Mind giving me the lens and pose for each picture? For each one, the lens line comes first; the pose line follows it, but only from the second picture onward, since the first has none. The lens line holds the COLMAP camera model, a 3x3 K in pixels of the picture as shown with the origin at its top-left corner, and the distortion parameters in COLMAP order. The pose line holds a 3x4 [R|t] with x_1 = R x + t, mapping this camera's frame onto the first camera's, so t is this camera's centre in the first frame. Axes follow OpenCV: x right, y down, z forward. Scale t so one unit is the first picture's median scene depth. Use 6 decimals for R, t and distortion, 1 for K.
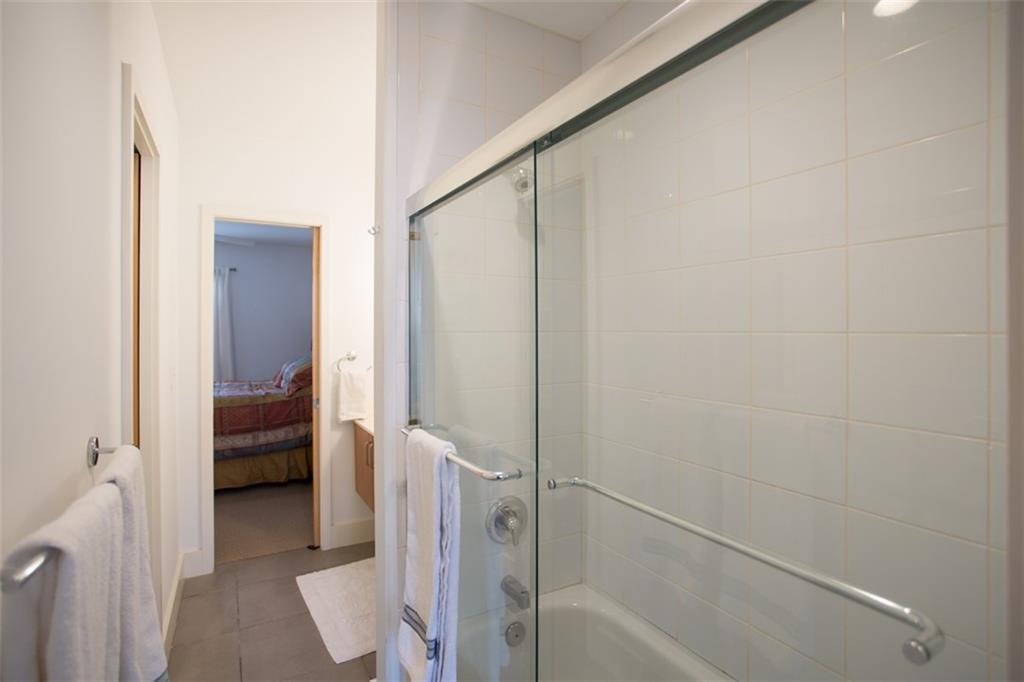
lens RADIAL K [[519.9, 0, 511.2], [0, 519.9, 338.0], [0, 0, 1]] dist [-0.027569, -0.000352]
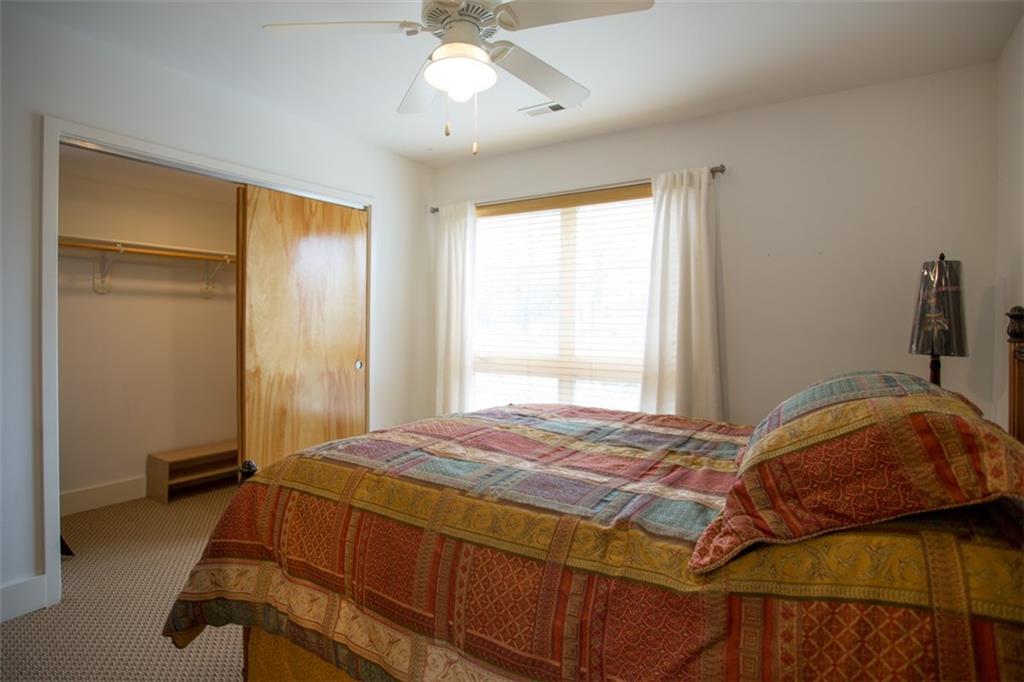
lens RADIAL K [[519.9, 0, 510.2], [0, 519.9, 334.3], [0, 0, 1]] dist [-0.027569, -0.000352]
pose [[0.484907, 0.034747, -0.873875, -0.291500], [-0.023338, 0.999369, 0.026787, 0.015120], [0.874254, 0.007405, 0.485411, 0.834605]]
